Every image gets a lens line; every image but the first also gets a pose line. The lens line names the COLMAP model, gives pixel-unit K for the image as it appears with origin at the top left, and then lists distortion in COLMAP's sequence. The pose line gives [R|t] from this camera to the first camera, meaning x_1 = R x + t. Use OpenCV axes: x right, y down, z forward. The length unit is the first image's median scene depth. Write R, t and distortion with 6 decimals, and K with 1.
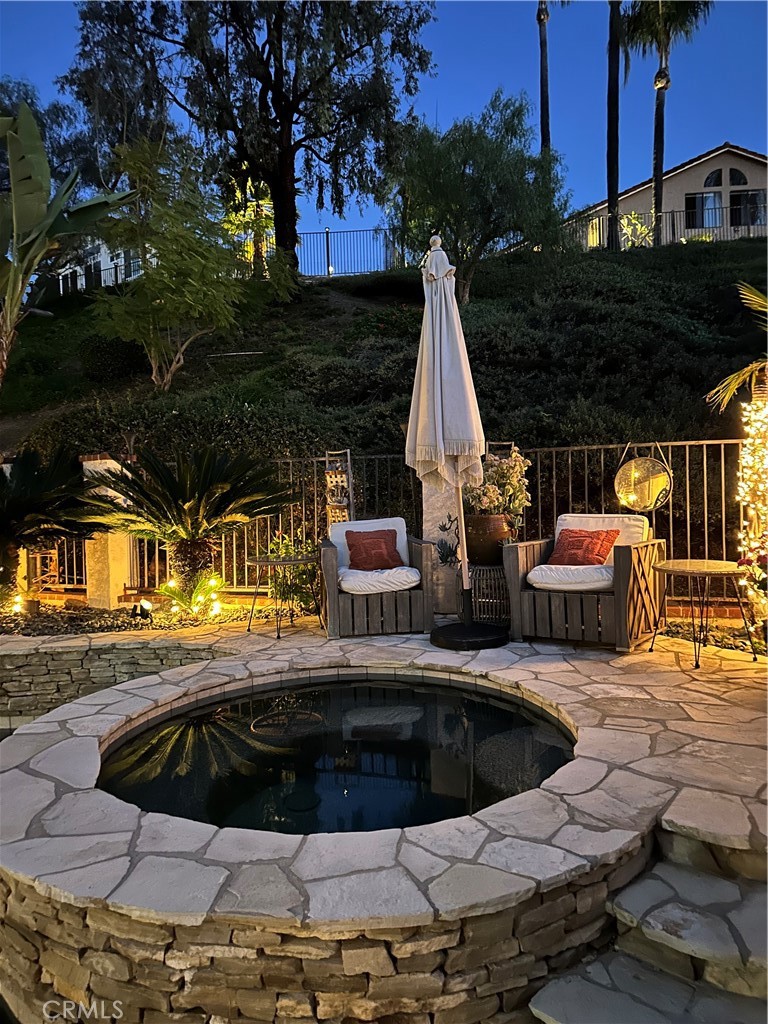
lens RADIAL K [[726.0, 0, 384.7], [0, 726.0, 524.5], [0, 0, 1]] dist [0.095695, -0.115285]
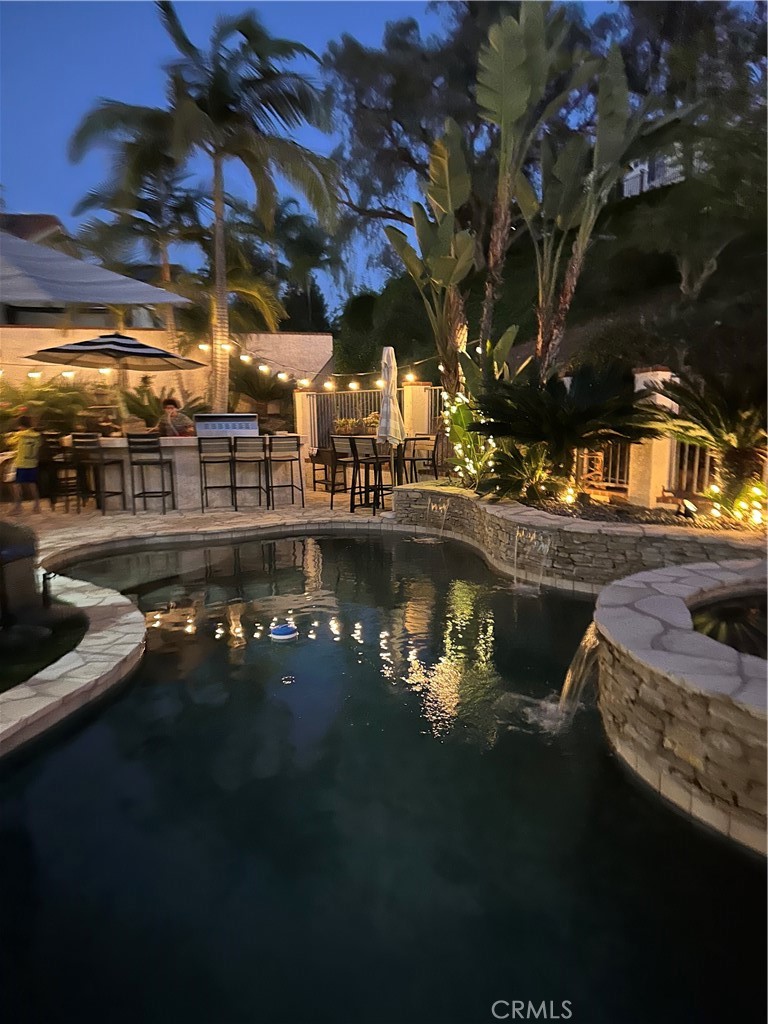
lens RADIAL K [[726.0, 0, 384.7], [0, 726.0, 524.5], [0, 0, 1]] dist [0.095695, -0.115285]
pose [[0.803905, 0.118107, -0.582912, -0.045501], [-0.049830, 0.990014, 0.131870, 0.014408], [0.592666, -0.076964, 0.801763, -0.158326]]
